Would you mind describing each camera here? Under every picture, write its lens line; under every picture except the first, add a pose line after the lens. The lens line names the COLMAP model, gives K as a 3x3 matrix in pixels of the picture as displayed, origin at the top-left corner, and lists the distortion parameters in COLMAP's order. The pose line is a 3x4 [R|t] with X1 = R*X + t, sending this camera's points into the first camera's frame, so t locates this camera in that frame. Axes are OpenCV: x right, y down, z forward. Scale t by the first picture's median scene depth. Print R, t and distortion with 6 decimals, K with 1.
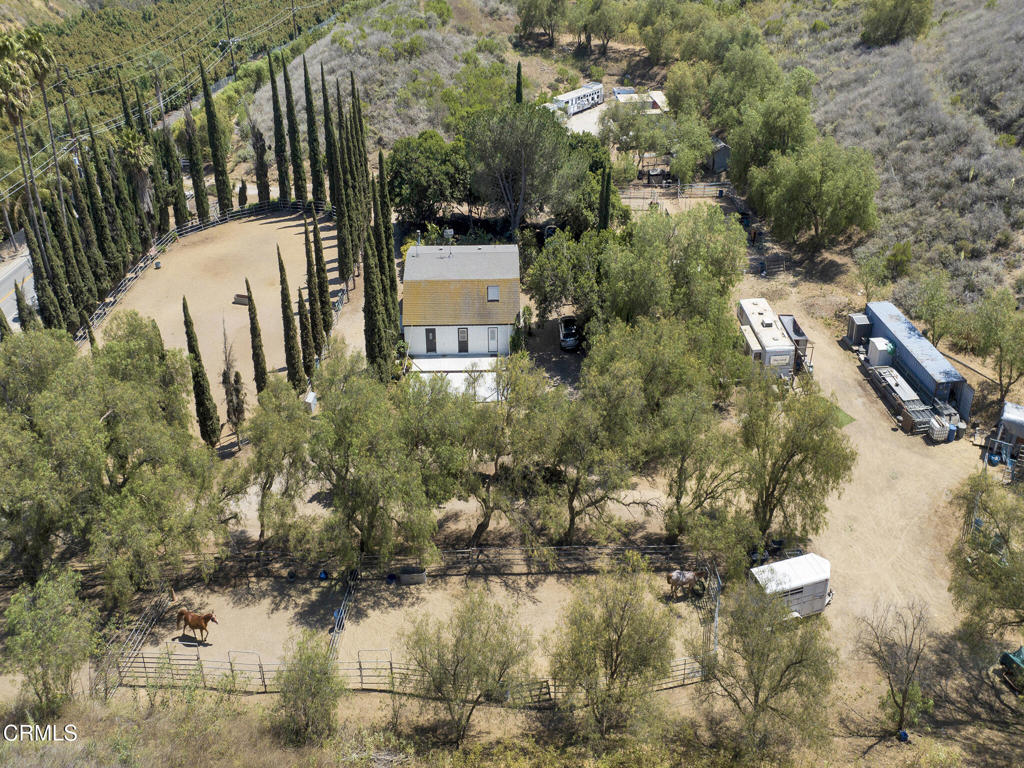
lens RADIAL K [[963.6, 0, 511.4], [0, 963.6, 386.6], [0, 0, 1]] dist [-0.010484, 0.000000]
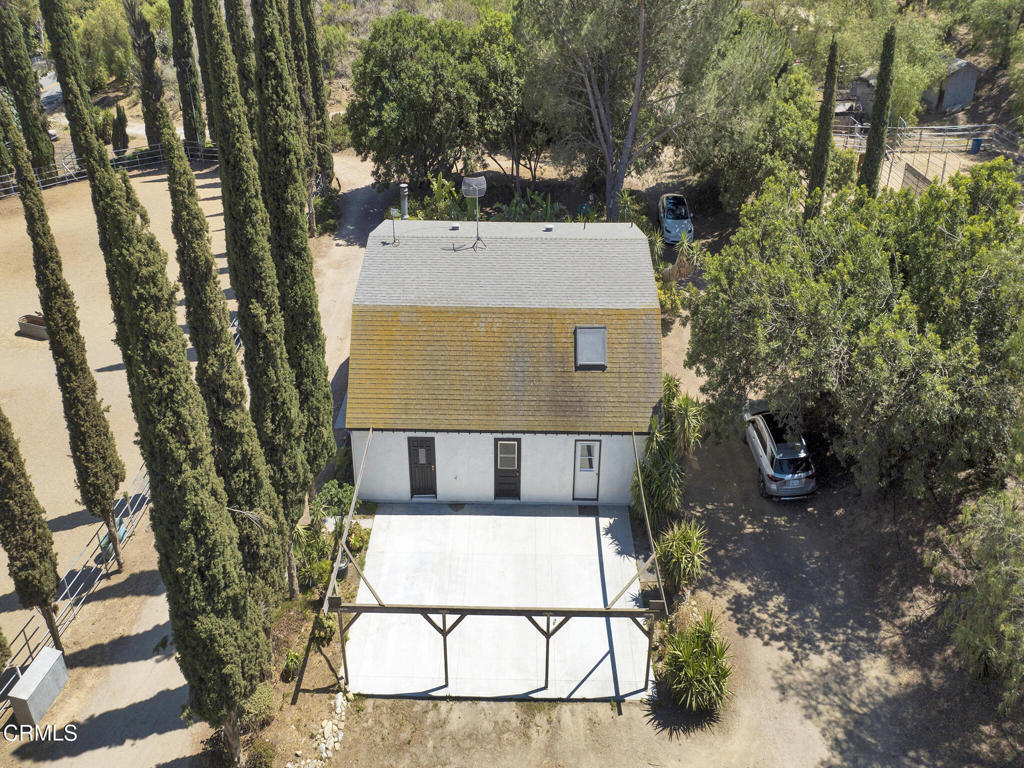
lens RADIAL K [[963.6, 0, 518.5], [0, 963.6, 383.6], [0, 0, 1]] dist [-0.010484, 0.000000]
pose [[0.999611, 0.025991, -0.010094, -0.050561], [-0.025959, 0.999658, 0.003281, -0.098044], [0.010175, -0.003017, 0.999944, 0.738614]]
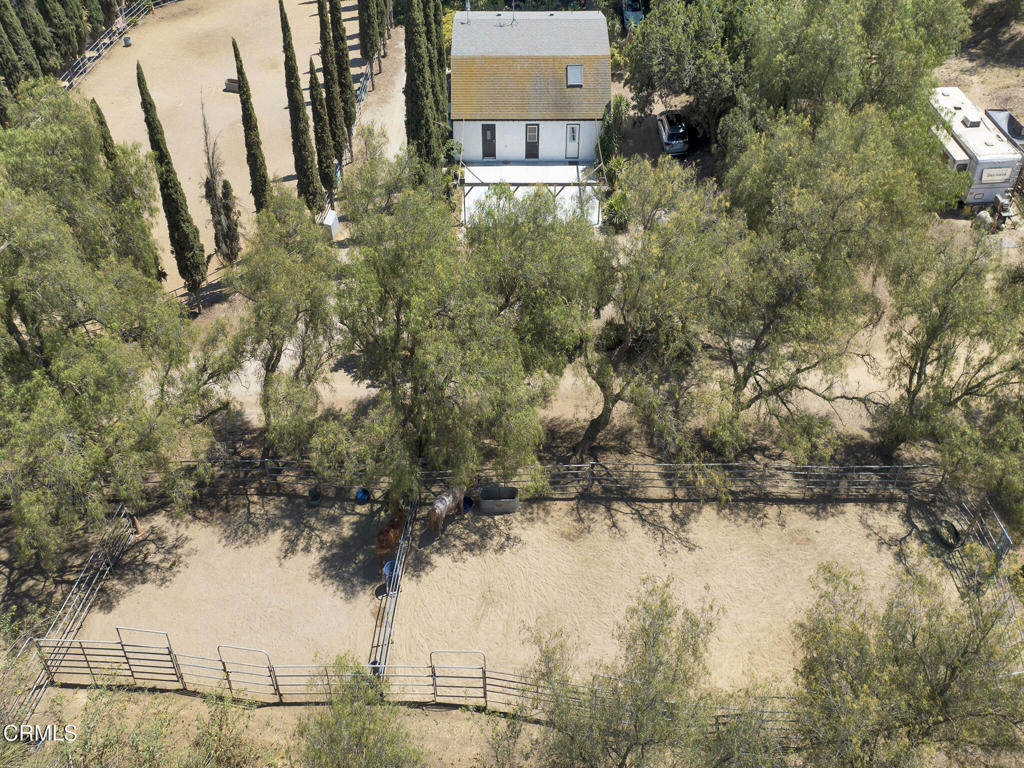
lens RADIAL K [[963.6, 0, 504.7], [0, 963.6, 385.9], [0, 0, 1]] dist [-0.010484, 0.000000]
pose [[0.999773, 0.016252, -0.013803, -0.068494], [-0.013362, 0.982000, 0.188408, -0.003268], [0.016617, -0.188181, 0.981994, 0.282325]]
